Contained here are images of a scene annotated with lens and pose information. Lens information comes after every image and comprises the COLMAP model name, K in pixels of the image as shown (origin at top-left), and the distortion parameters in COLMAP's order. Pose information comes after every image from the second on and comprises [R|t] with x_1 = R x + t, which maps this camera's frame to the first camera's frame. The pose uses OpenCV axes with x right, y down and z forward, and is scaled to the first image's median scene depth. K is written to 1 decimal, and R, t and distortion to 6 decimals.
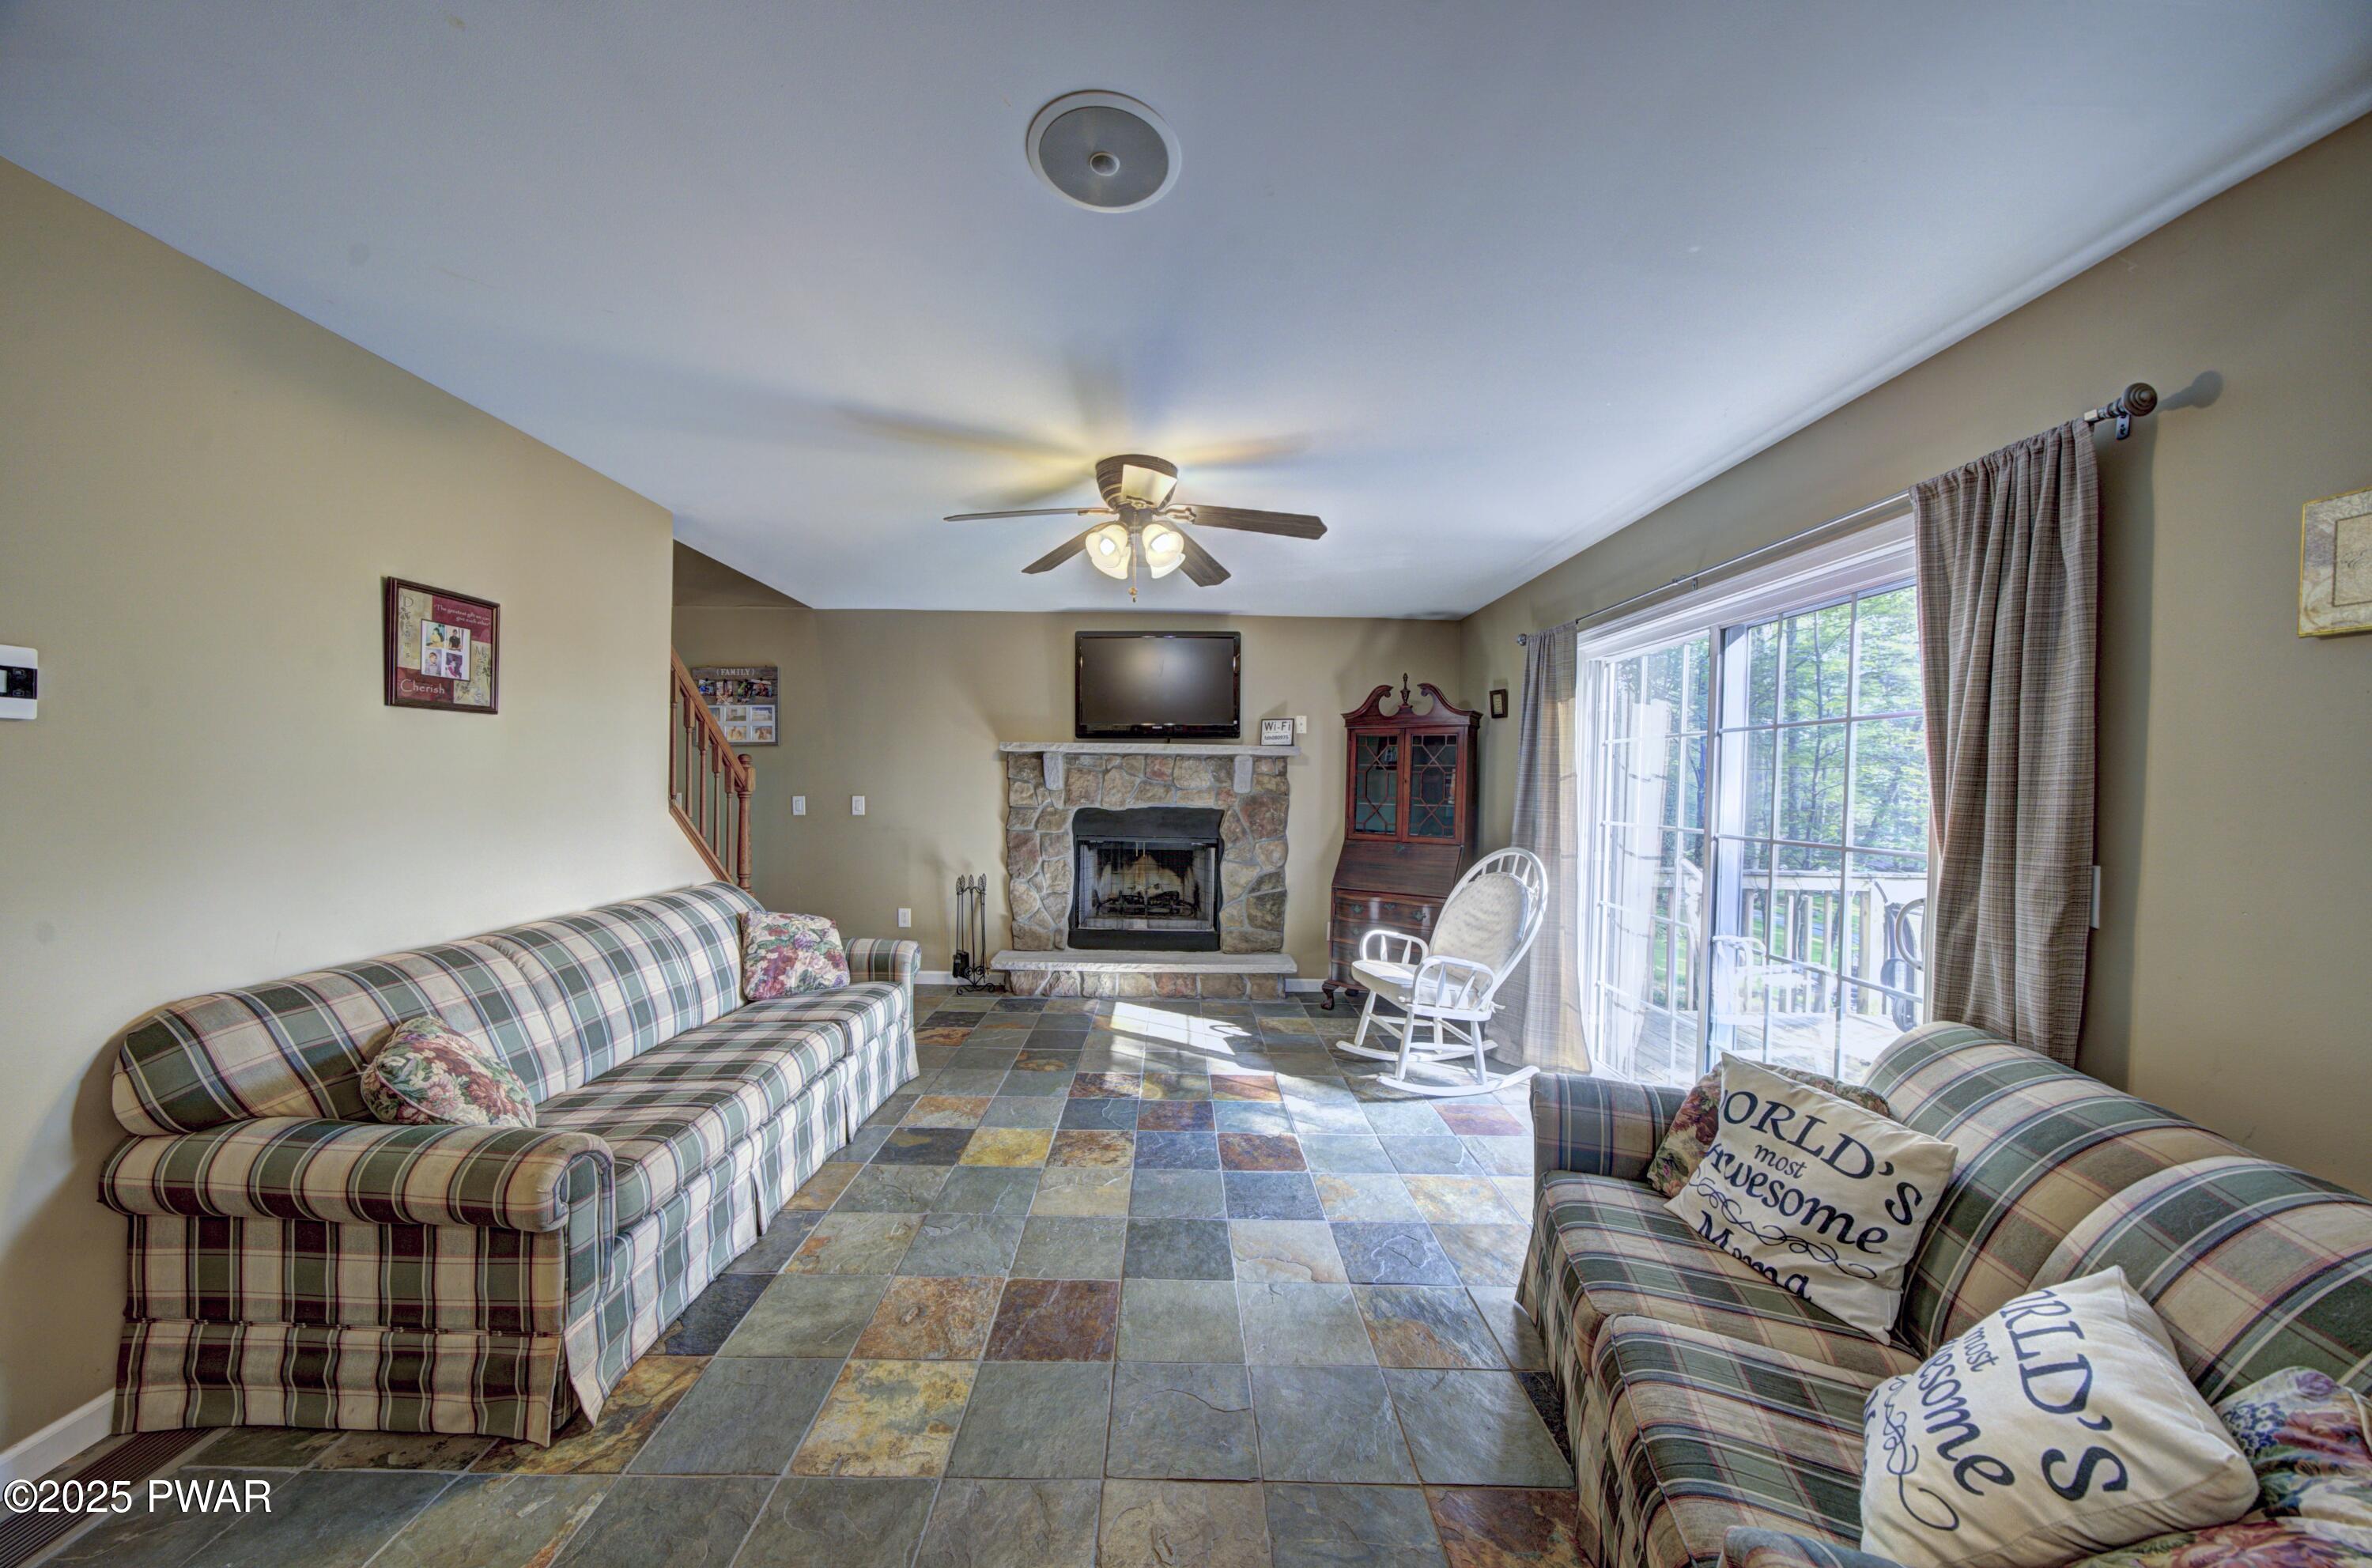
lens RADIAL K [[799.1, 0, 1173.1], [0, 799.1, 791.5], [0, 0, 1]] dist [-0.002108, 0.001404]
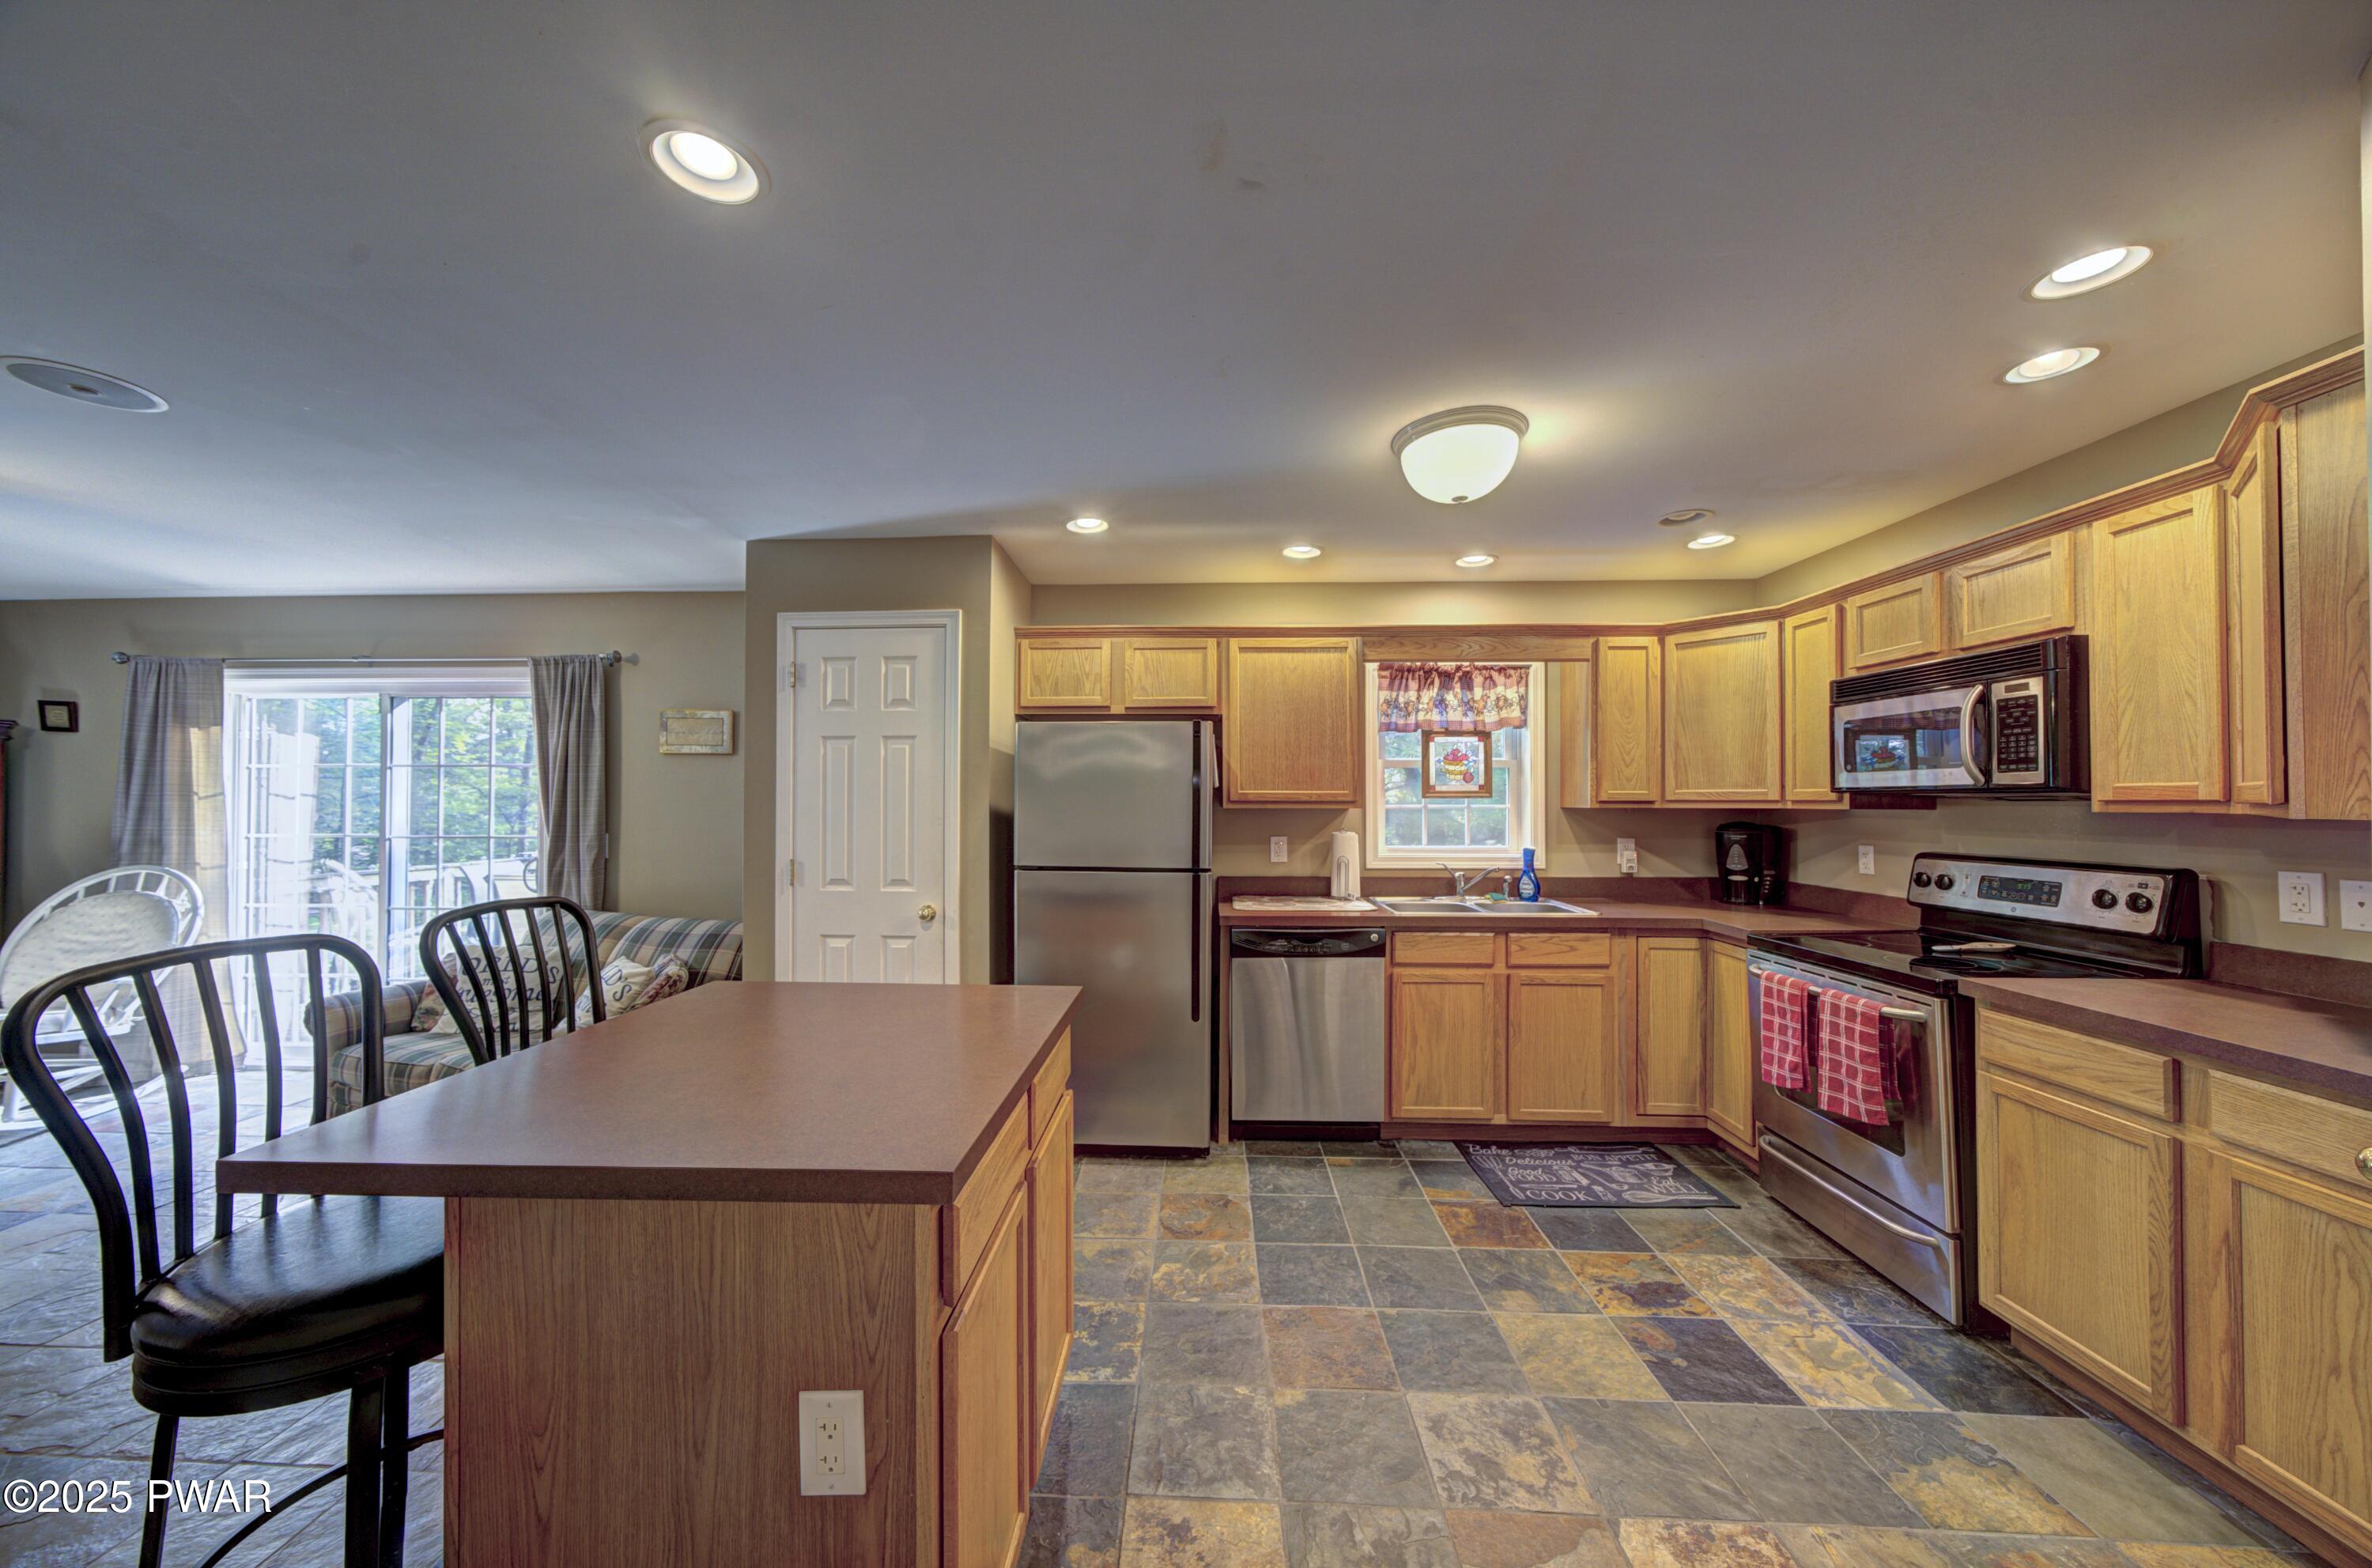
lens RADIAL K [[799.1, 0, 1178.6], [0, 799.1, 795.3], [0, 0, 1]] dist [-0.002108, 0.001404]
pose [[0.044933, -0.001612, 0.998989, -0.601423], [0.014580, 0.999893, 0.000957, -0.001809], [-0.998884, 0.014522, 0.044952, -0.431346]]
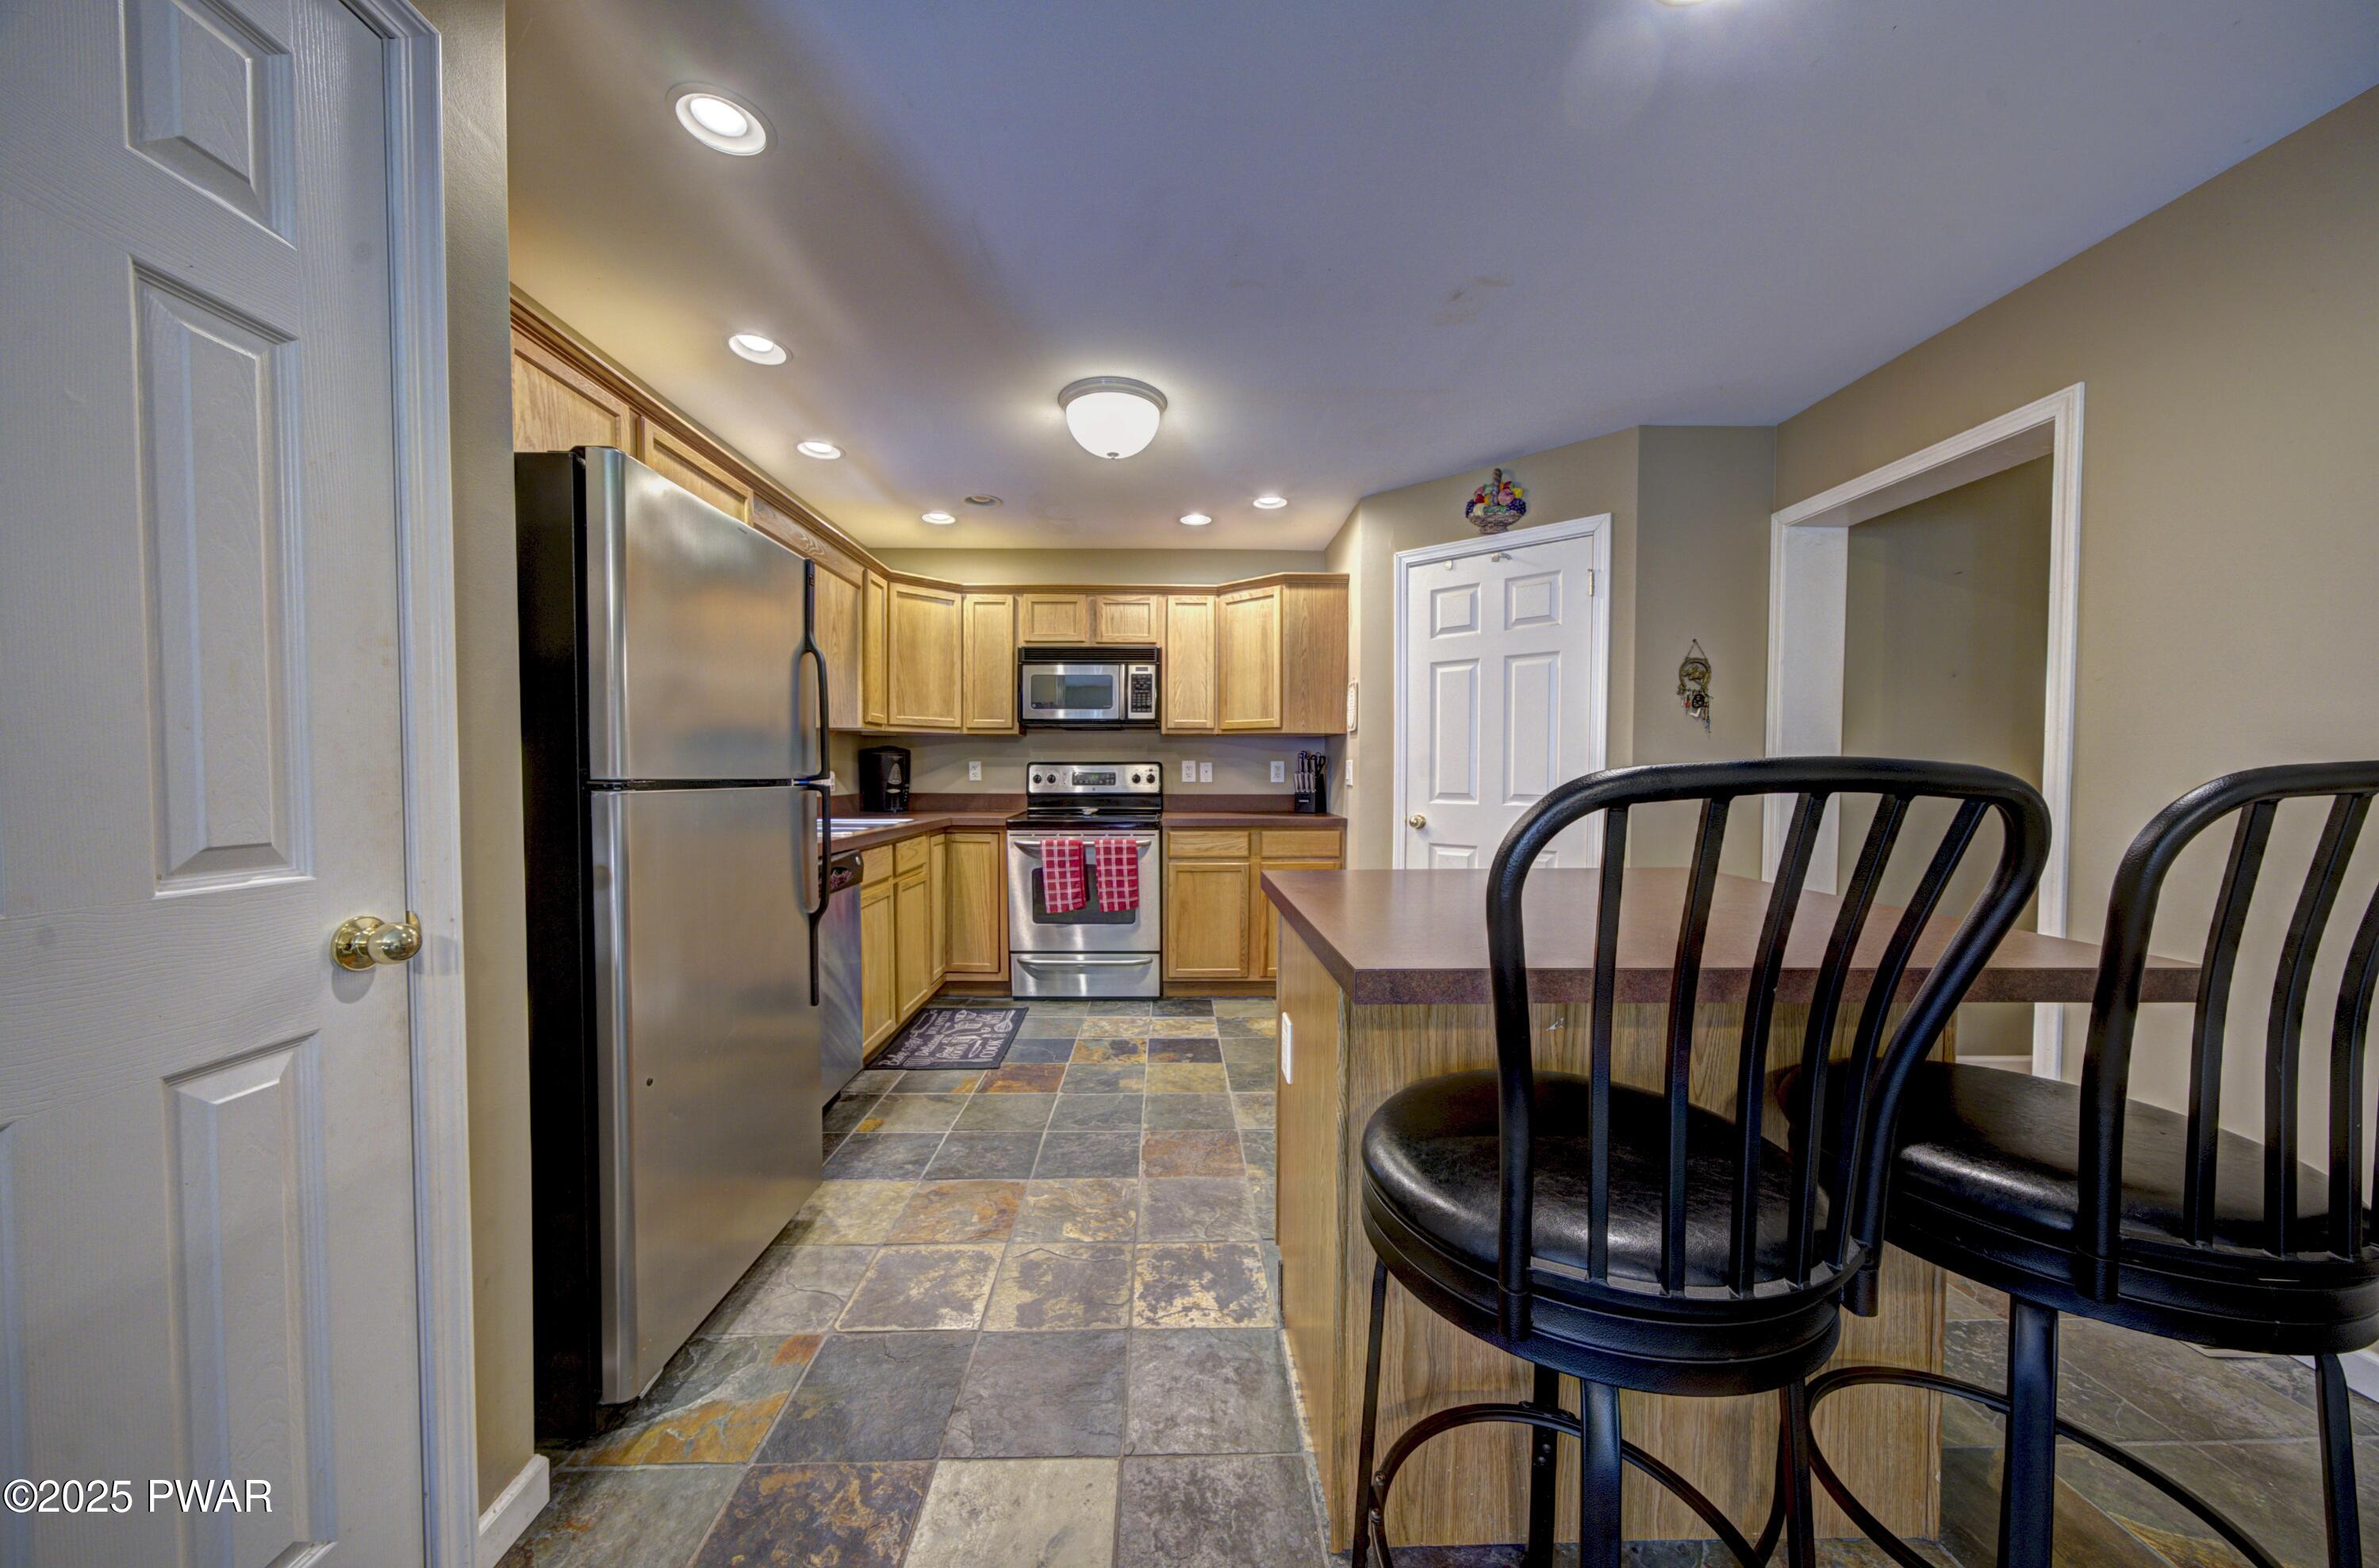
lens RADIAL K [[801.3, 0, 1186.9], [0, 801.3, 790.1], [0, 0, 1]] dist [-0.002108, 0.001404]
pose [[-0.999843, -0.013331, -0.011693, 0.027981], [-0.013777, 0.999147, 0.038925, 0.061744], [0.011164, 0.039080, -0.999174, 0.202339]]
